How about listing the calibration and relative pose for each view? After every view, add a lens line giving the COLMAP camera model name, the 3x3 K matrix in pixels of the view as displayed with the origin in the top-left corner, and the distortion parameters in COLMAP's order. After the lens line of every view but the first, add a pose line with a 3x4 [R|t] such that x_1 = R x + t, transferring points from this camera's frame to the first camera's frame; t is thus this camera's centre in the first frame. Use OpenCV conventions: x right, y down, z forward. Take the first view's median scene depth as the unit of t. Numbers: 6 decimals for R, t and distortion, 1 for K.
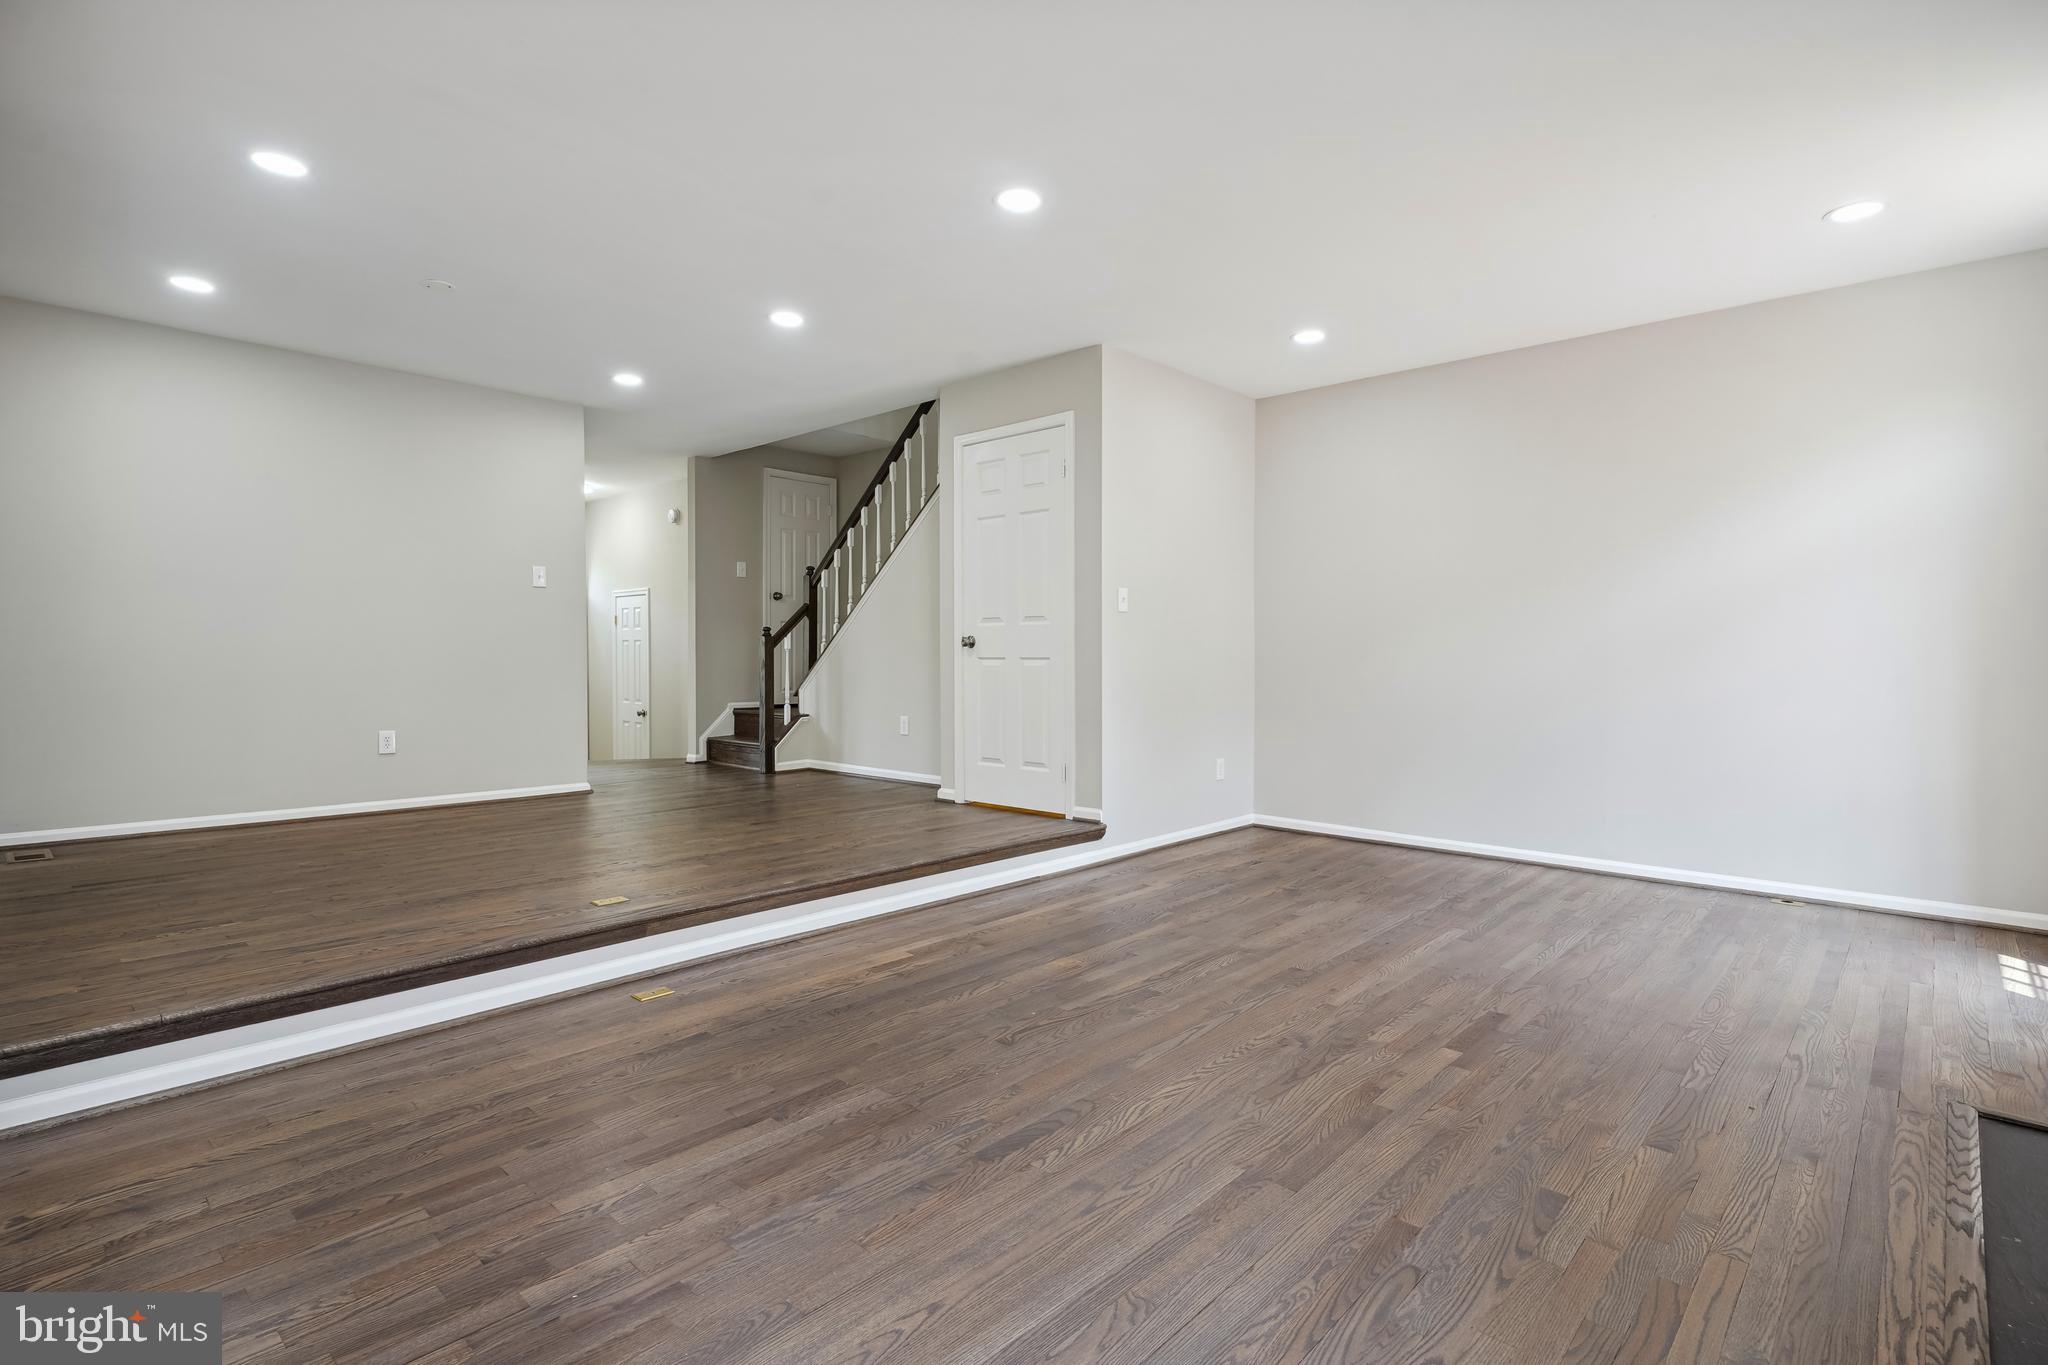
lens RADIAL K [[998.0, 0, 1007.8], [0, 998.0, 669.2], [0, 0, 1]] dist [-0.001887, 0.002613]
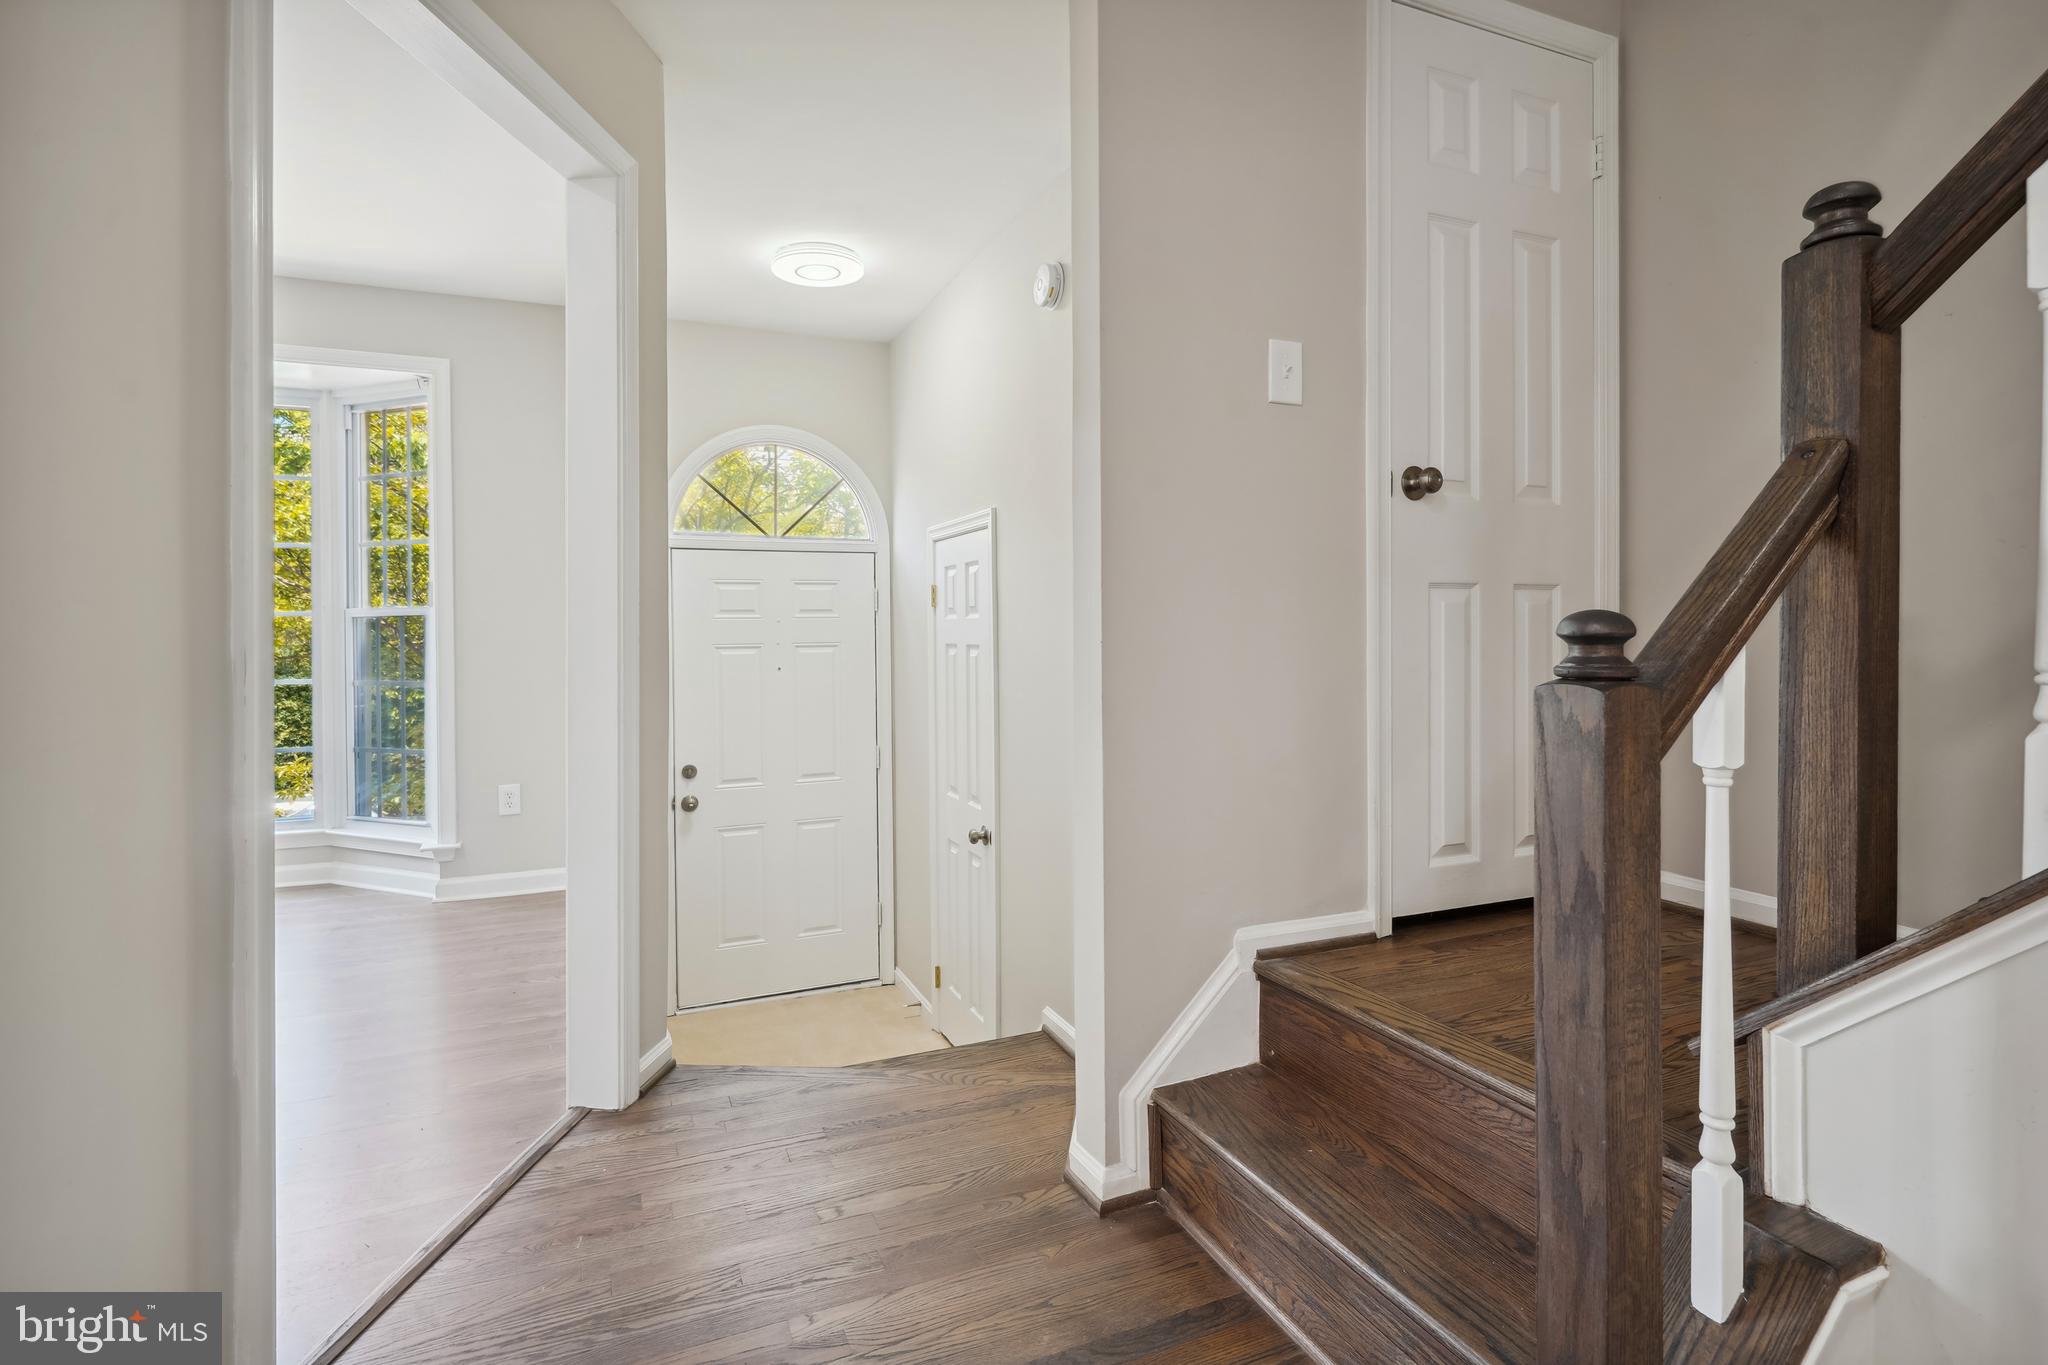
lens RADIAL K [[998.0, 0, 1019.9], [0, 998.0, 621.6], [0, 0, 1]] dist [-0.001887, 0.002613]
pose [[0.918217, -0.012553, -0.395878, -0.545890], [0.003266, 0.999704, -0.024124, -0.080886], [0.396063, 0.020858, 0.917986, 1.785921]]
